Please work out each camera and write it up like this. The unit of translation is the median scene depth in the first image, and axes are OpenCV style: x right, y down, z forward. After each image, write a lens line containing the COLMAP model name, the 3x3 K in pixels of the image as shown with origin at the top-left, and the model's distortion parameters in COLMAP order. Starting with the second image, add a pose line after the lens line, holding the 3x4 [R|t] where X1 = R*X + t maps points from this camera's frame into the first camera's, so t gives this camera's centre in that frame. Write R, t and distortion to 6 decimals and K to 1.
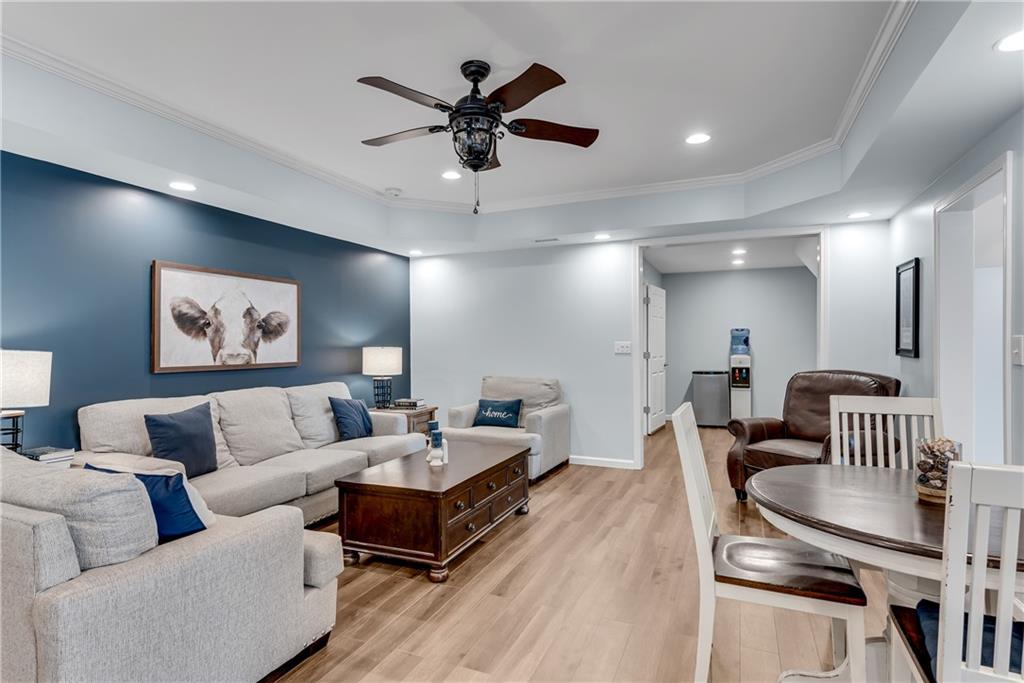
lens RADIAL K [[479.4, 0, 515.1], [0, 479.4, 347.0], [0, 0, 1]] dist [0.000934, -0.000300]
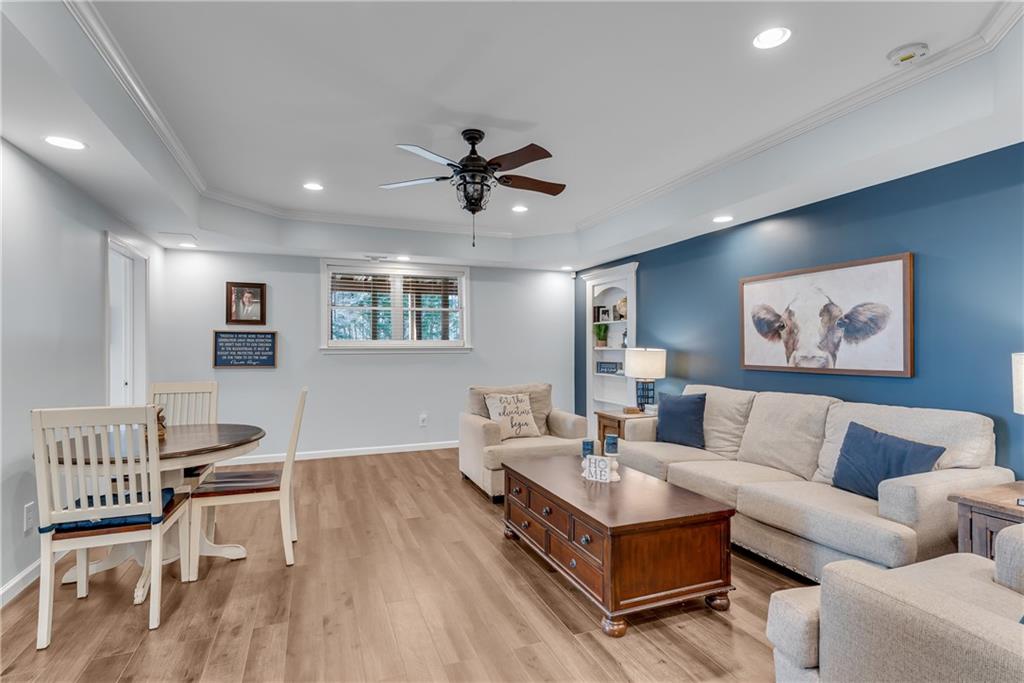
lens RADIAL K [[479.4, 0, 515.1], [0, 479.4, 347.0], [0, 0, 1]] dist [0.000934, -0.000300]
pose [[-0.675216, 0.003410, -0.737612, 0.512510], [0.000800, 0.999992, 0.003891, -0.007819], [0.737619, 0.002037, -0.675214, 1.259449]]
